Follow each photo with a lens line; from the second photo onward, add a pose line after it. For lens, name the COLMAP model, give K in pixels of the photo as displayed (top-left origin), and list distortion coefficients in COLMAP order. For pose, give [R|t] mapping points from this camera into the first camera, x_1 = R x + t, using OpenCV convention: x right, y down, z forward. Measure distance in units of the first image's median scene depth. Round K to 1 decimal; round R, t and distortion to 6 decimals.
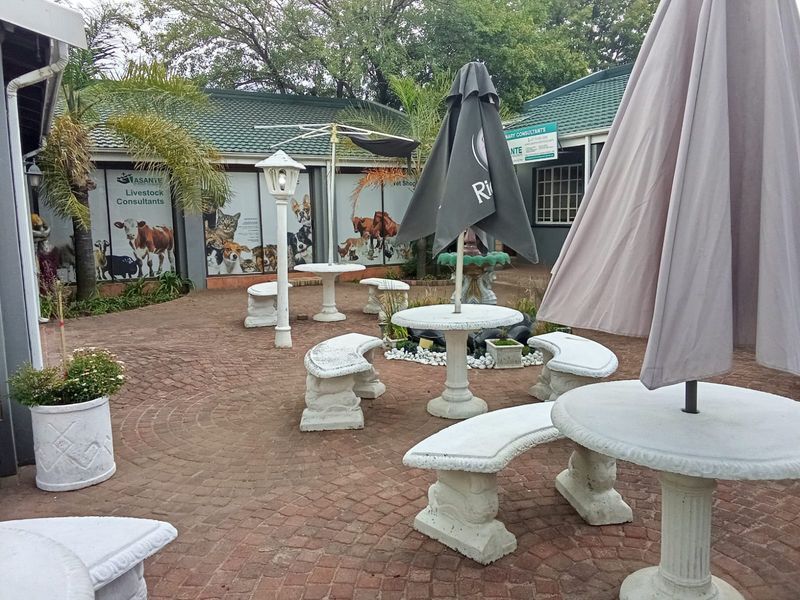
lens RADIAL K [[621.1, 0, 394.7], [0, 621.1, 298.8], [0, 0, 1]] dist [0.099910, -0.172204]
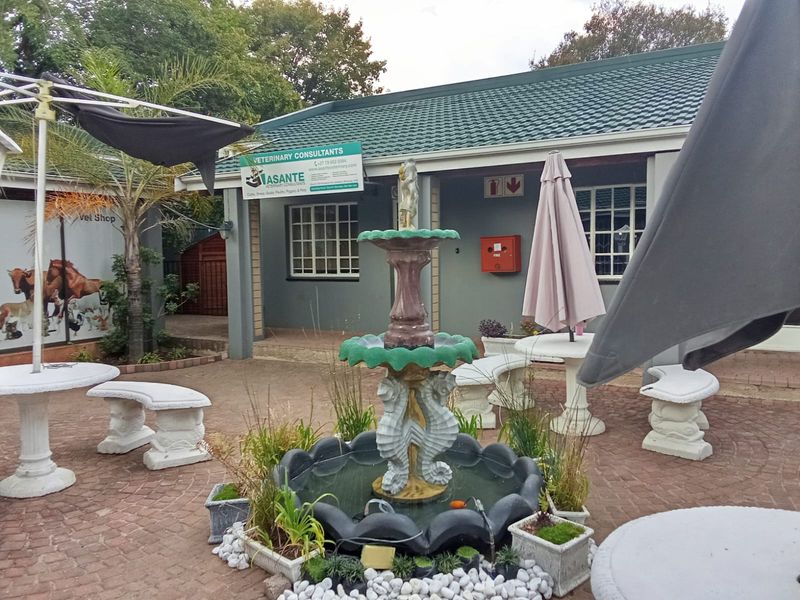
lens RADIAL K [[628.8, 0, 403.0], [0, 628.8, 294.6], [0, 0, 1]] dist [0.098876, -0.152950]
pose [[0.845854, -0.029334, 0.532608, -0.088818], [0.074513, 0.995195, -0.063525, -0.043300], [-0.528185, 0.093419, 0.843975, 0.309710]]
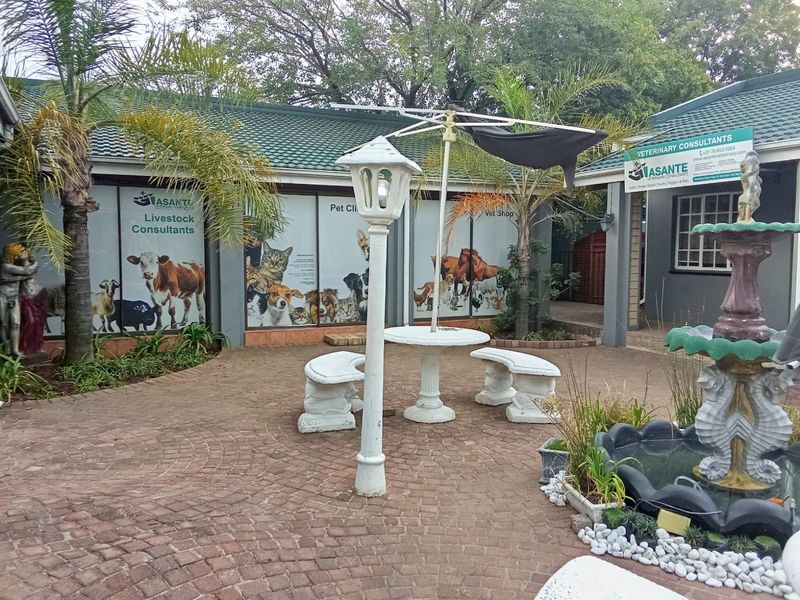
lens RADIAL K [[628.8, 0, 403.0], [0, 628.8, 294.6], [0, 0, 1]] dist [0.098876, -0.152950]
pose [[0.998249, 0.025279, -0.053478, -0.072057], [-0.028722, 0.997496, -0.064631, -0.034843], [0.051711, 0.066054, 0.996475, 0.251555]]
